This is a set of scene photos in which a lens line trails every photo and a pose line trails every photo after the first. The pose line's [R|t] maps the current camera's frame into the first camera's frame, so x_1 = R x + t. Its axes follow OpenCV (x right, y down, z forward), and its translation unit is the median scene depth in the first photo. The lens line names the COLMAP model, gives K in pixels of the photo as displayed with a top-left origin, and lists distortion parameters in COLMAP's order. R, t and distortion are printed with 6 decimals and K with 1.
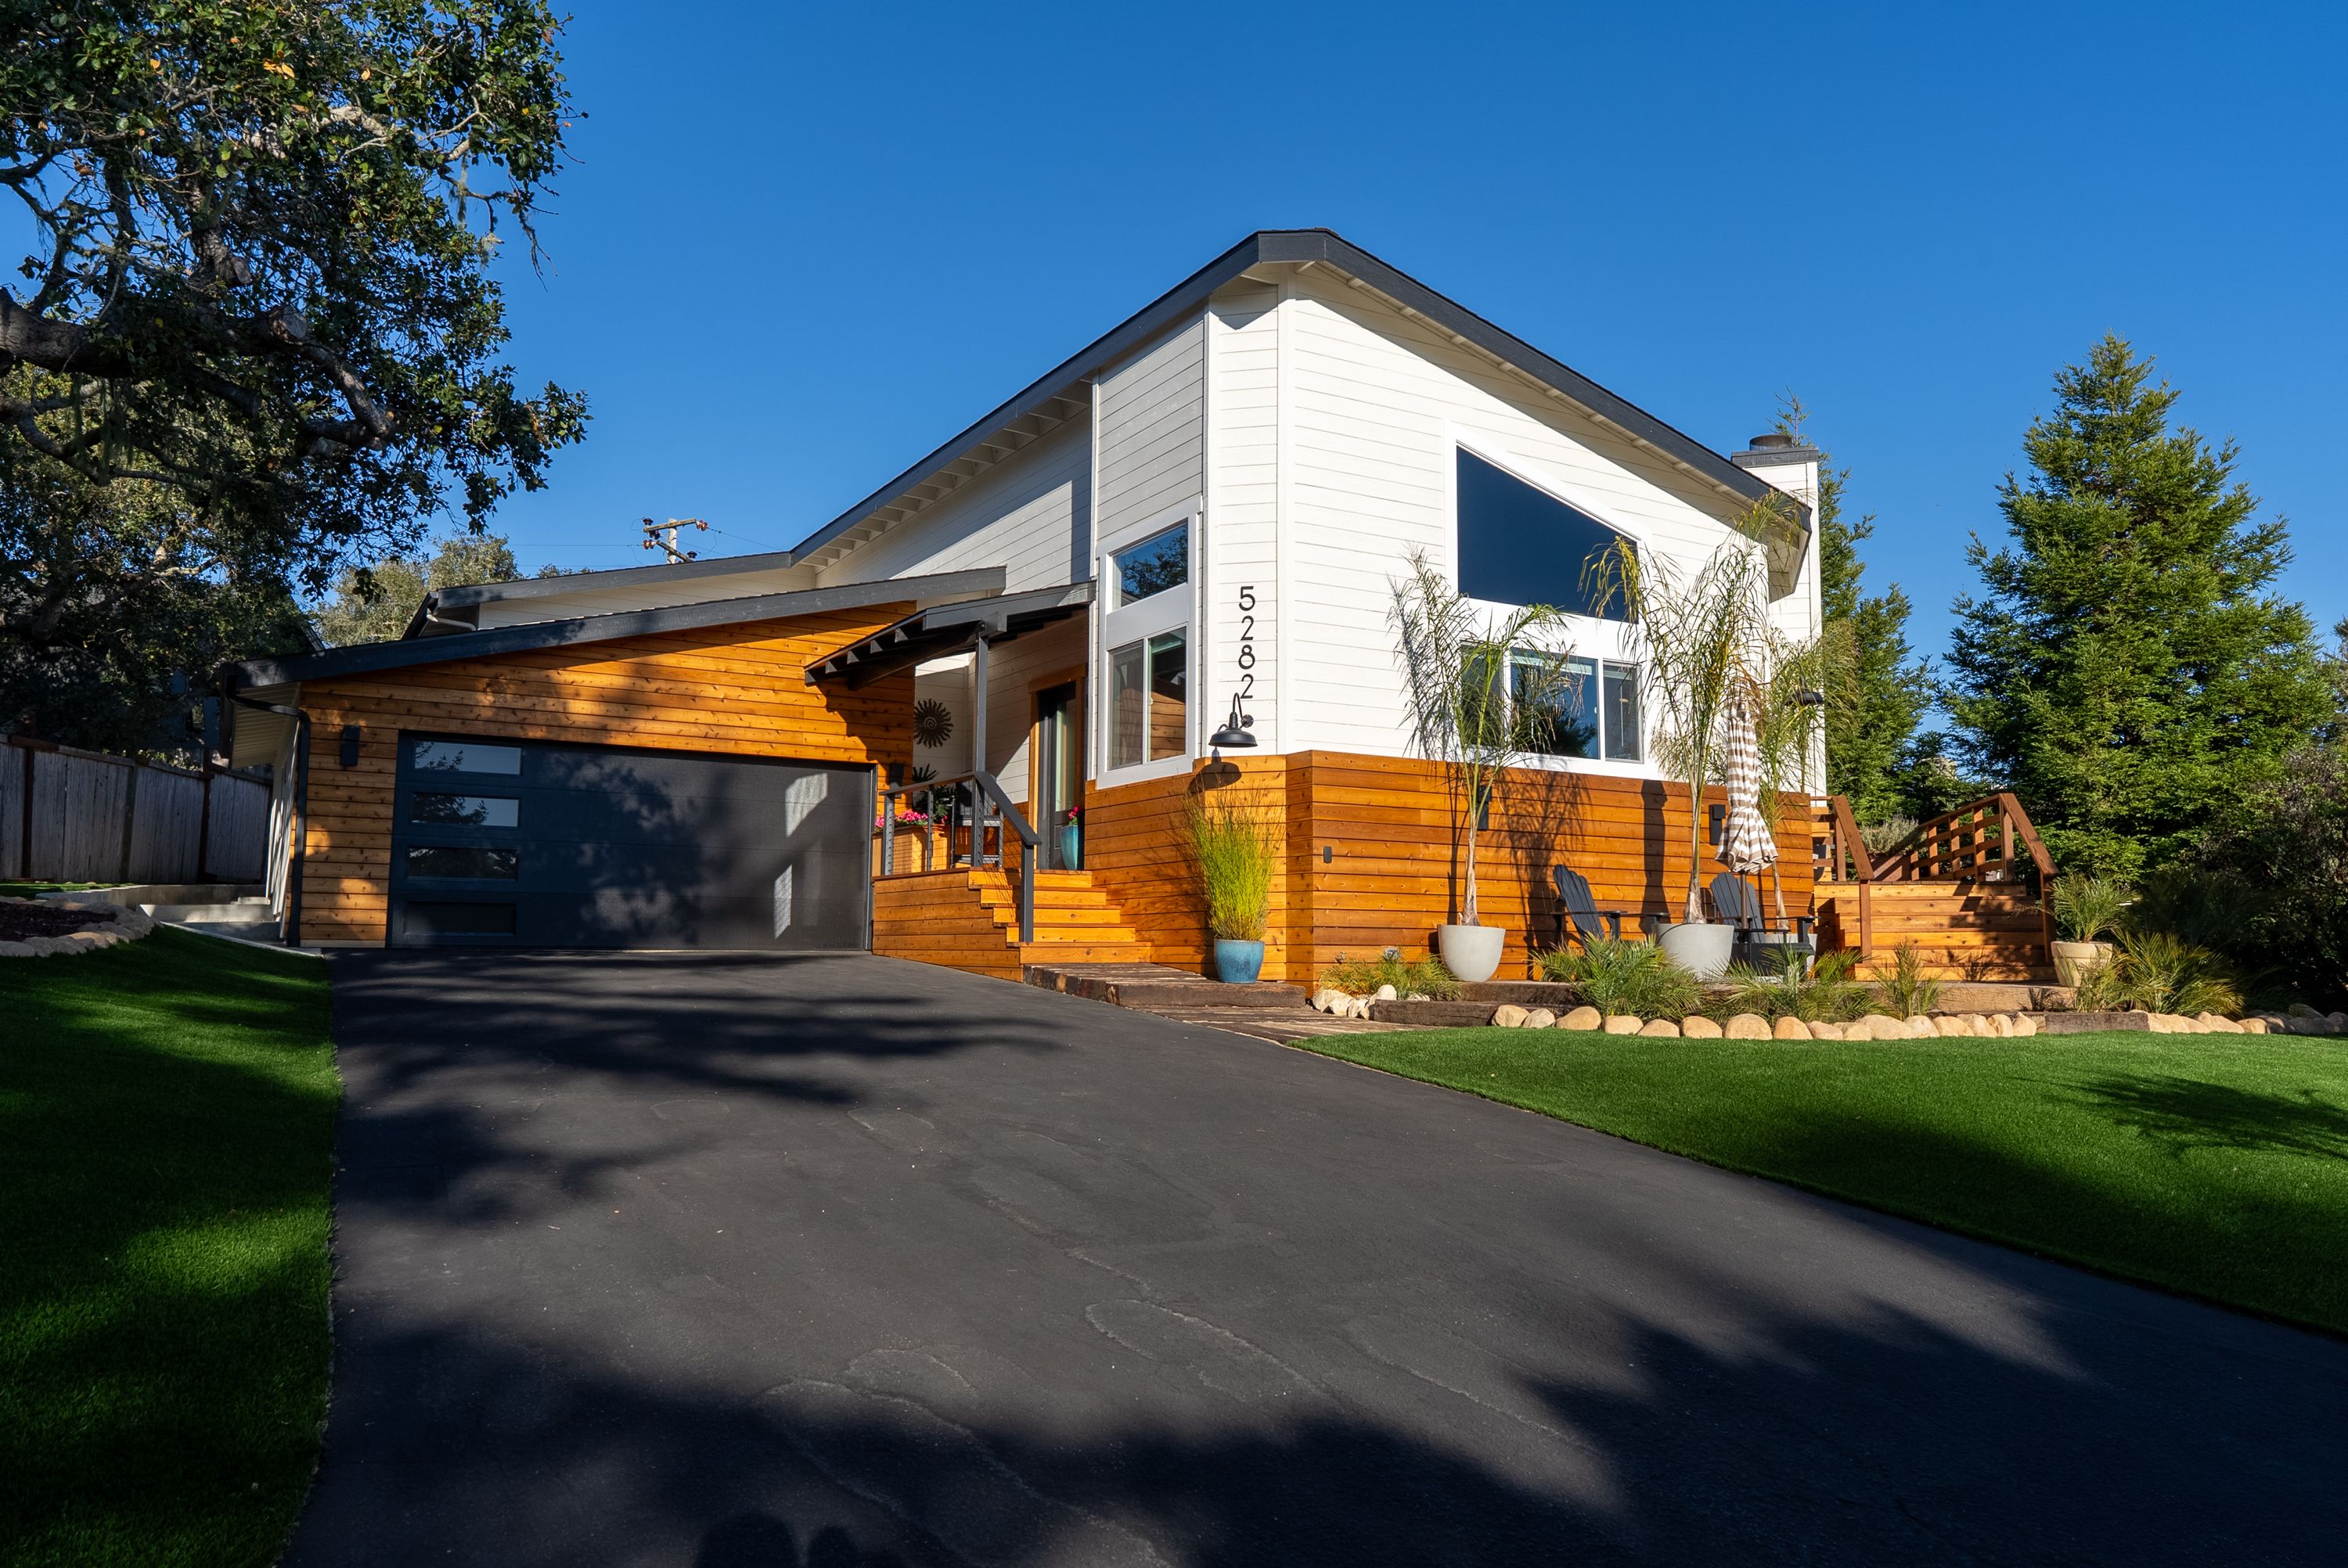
lens RADIAL K [[1628.1, 0, 1172.4], [0, 1628.1, 796.8], [0, 0, 1]] dist [-0.012952, -0.002508]
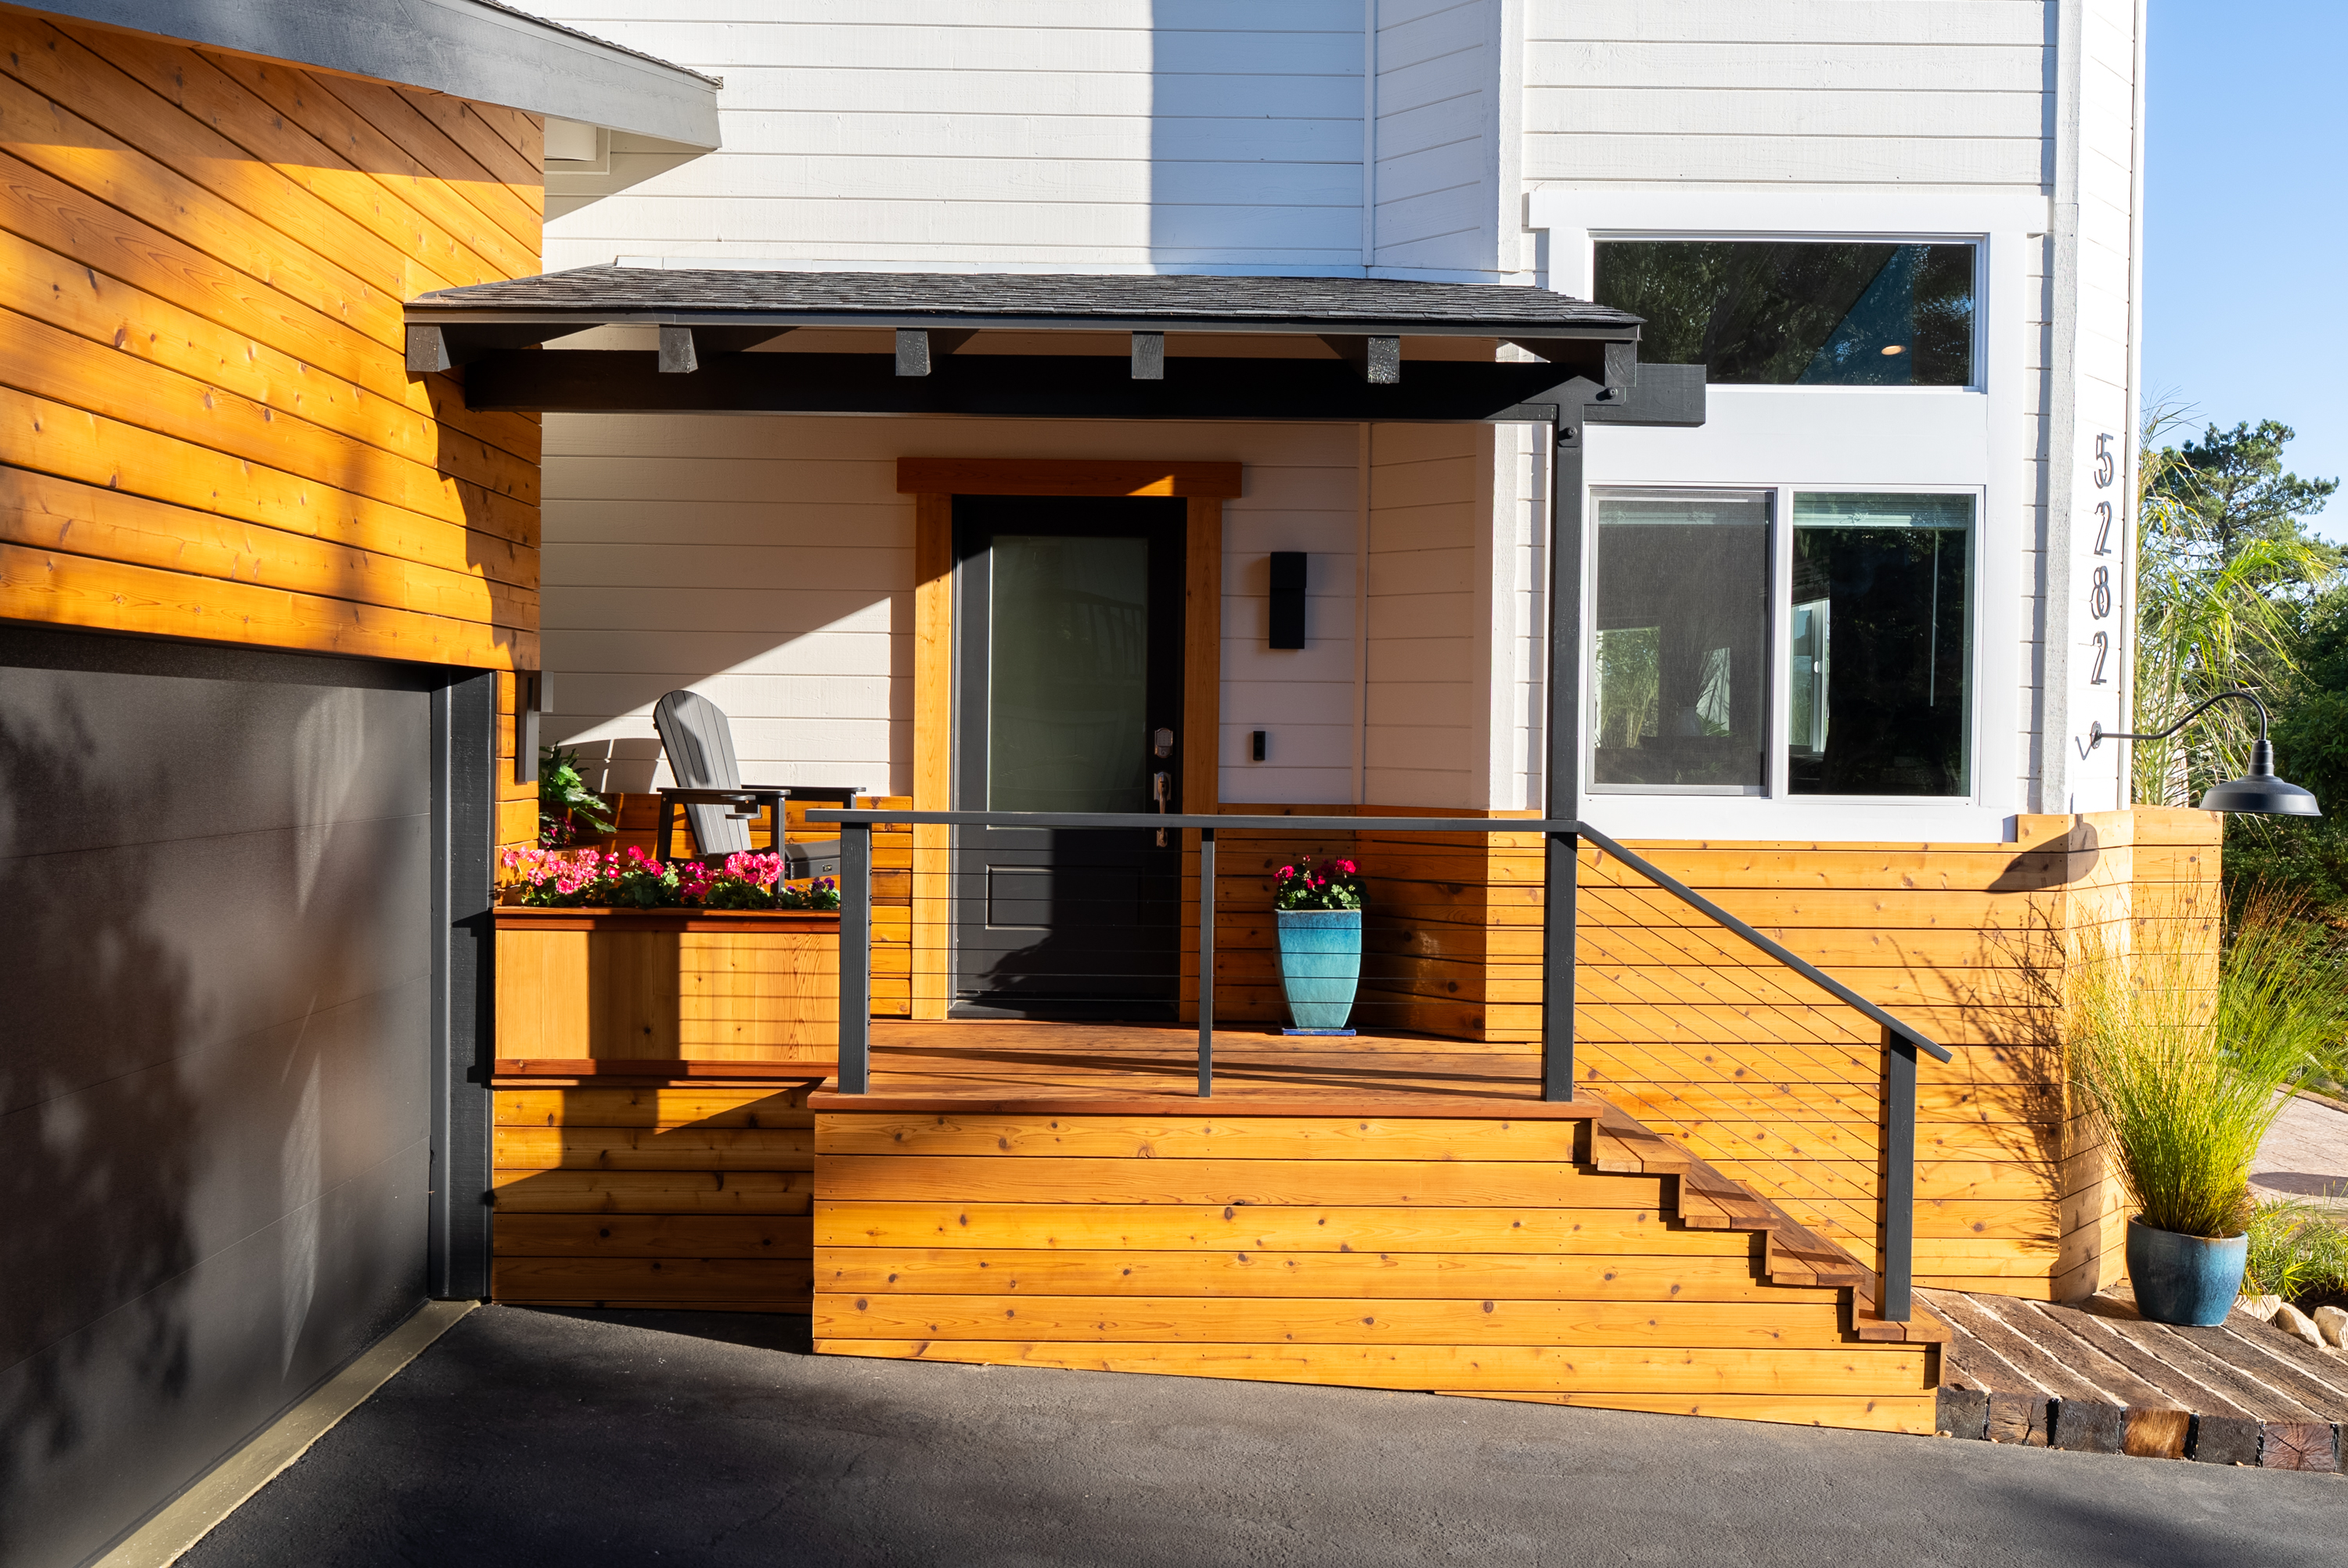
lens RADIAL K [[2019.3, 0, 1217.1], [0, 2019.3, 784.3], [0, 0, 1]] dist [-0.000668, -0.000219]
pose [[0.509011, -0.014700, 0.860634, -0.515749], [-0.093808, 0.992951, 0.072441, -0.045905], [-0.855633, -0.117607, 0.504044, 0.844557]]
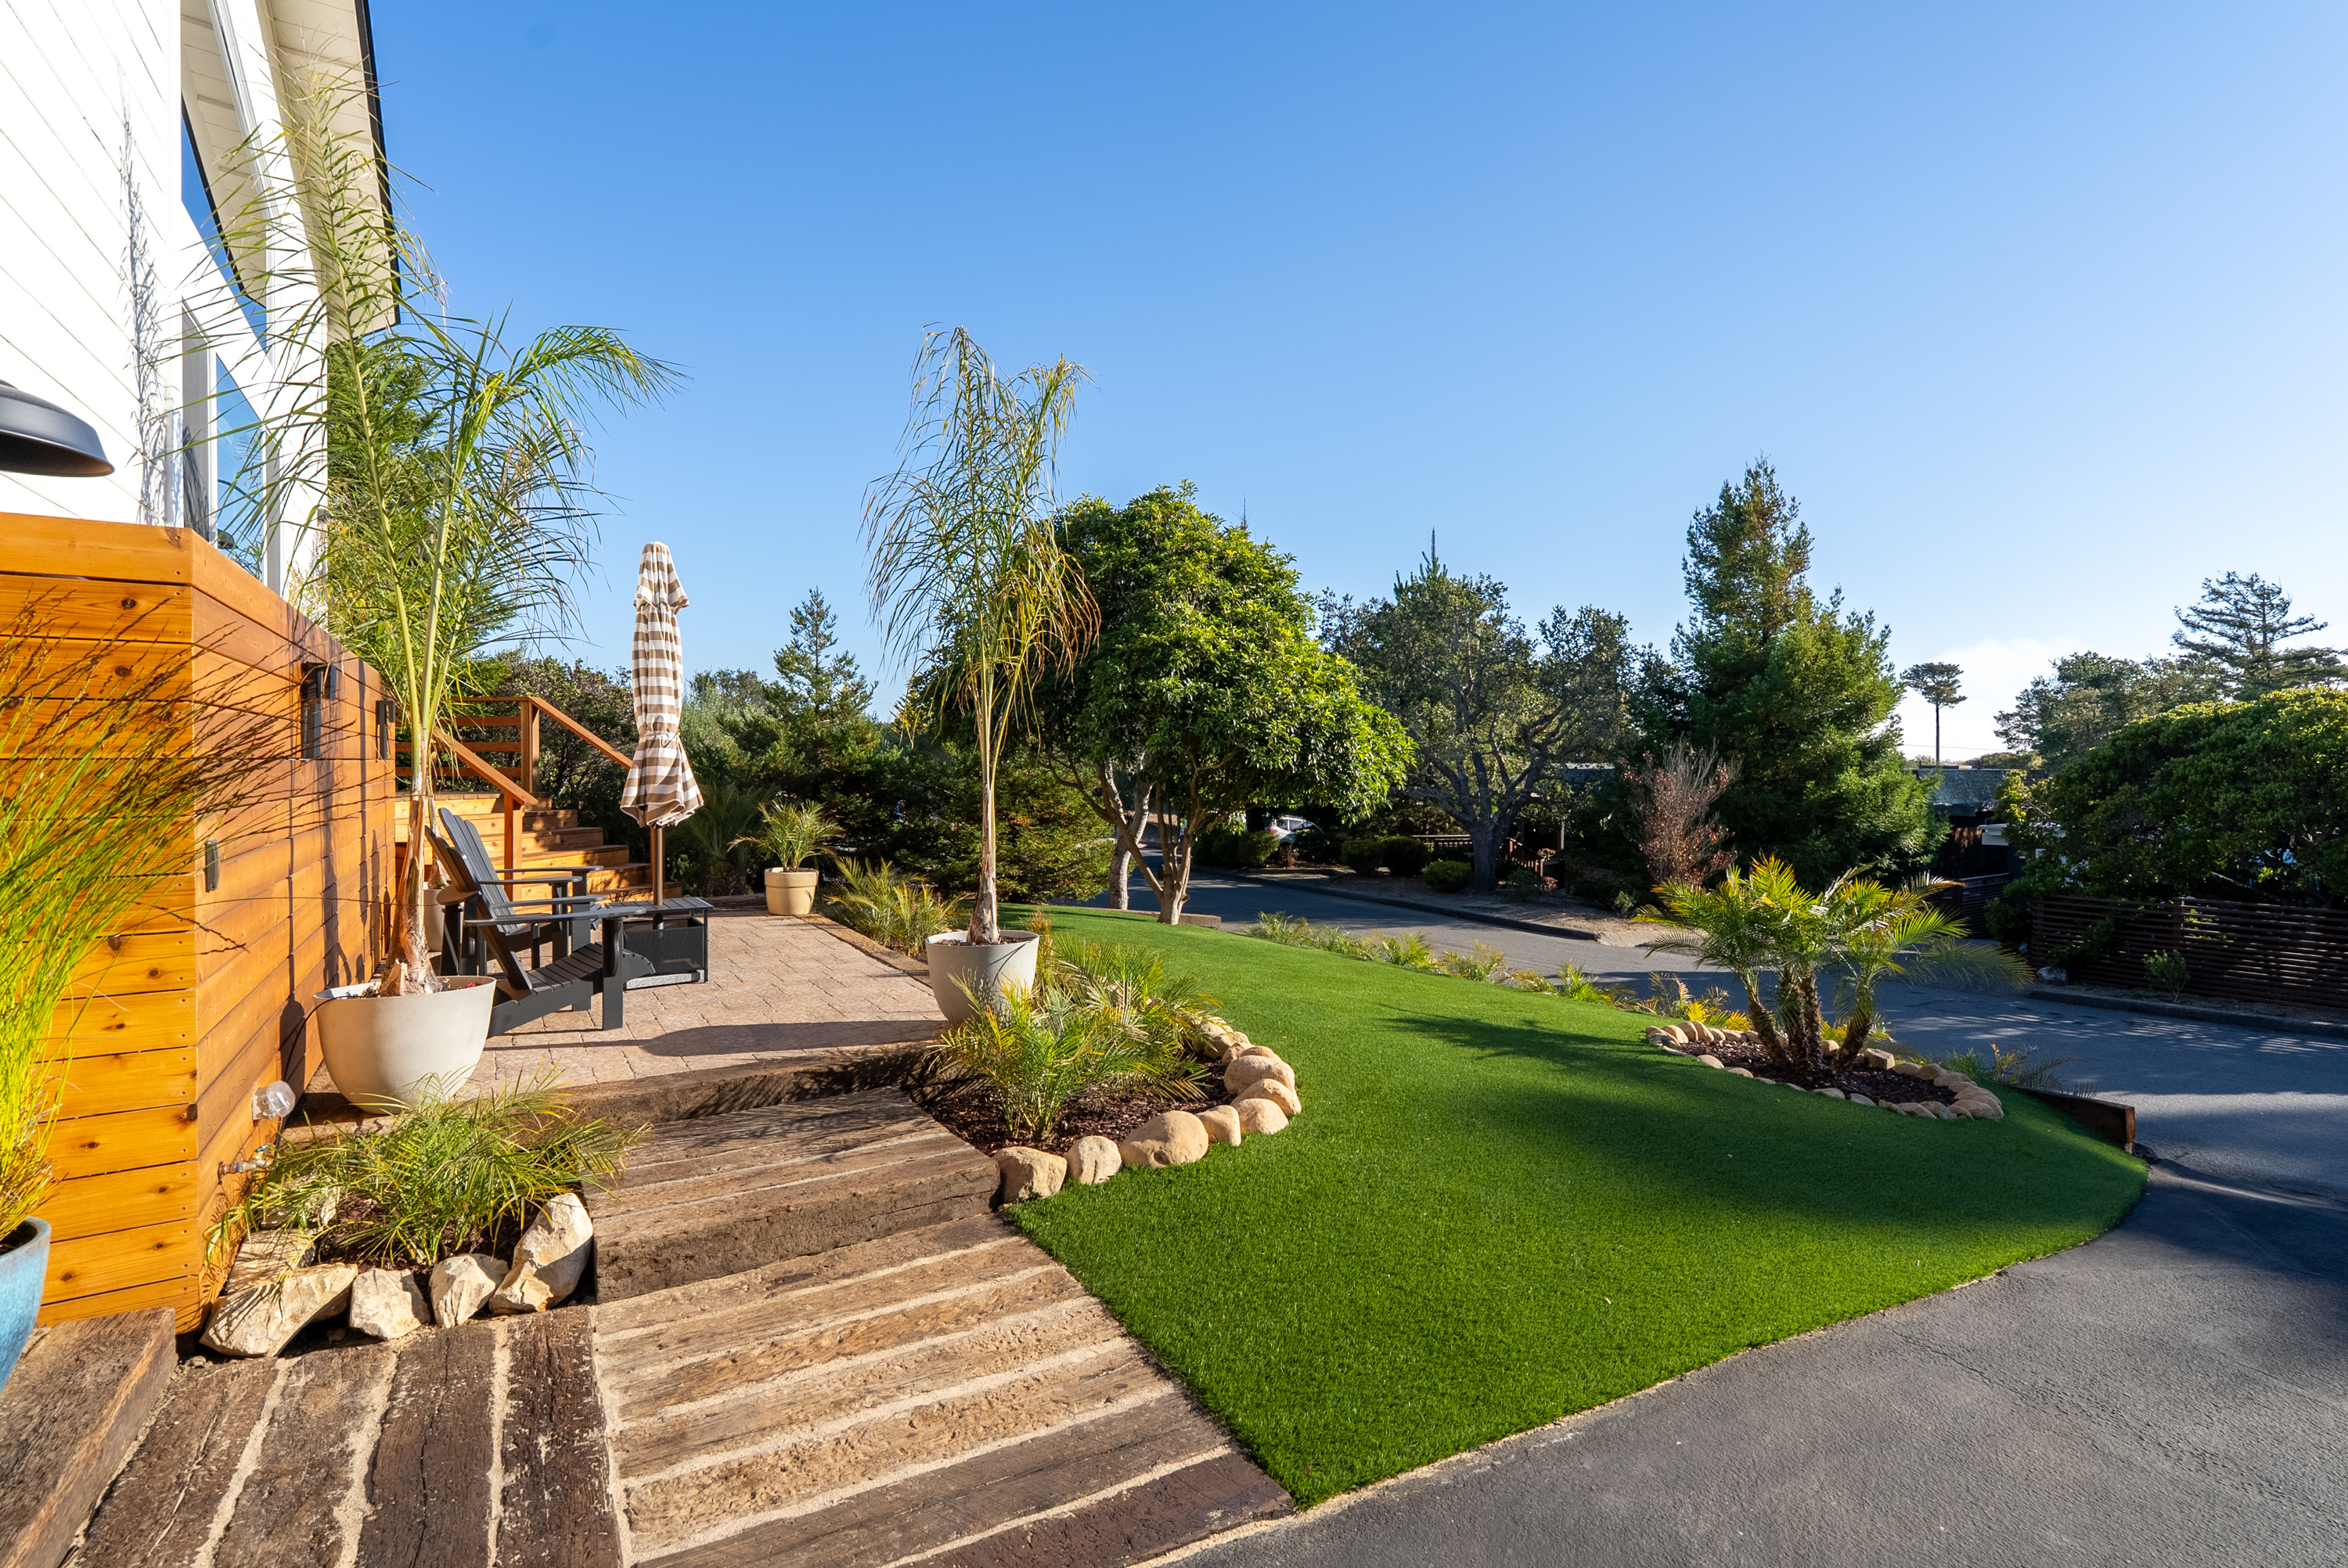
lens RADIAL K [[1058.4, 0, 1162.4], [0, 1058.4, 782.0], [0, 0, 1]] dist [0.003212, 0.000426]
pose [[-0.008893, -0.024023, 0.999672, -0.102747], [-0.100763, 0.994644, 0.023006, -0.004484], [-0.994871, -0.100525, -0.011266, 0.713168]]
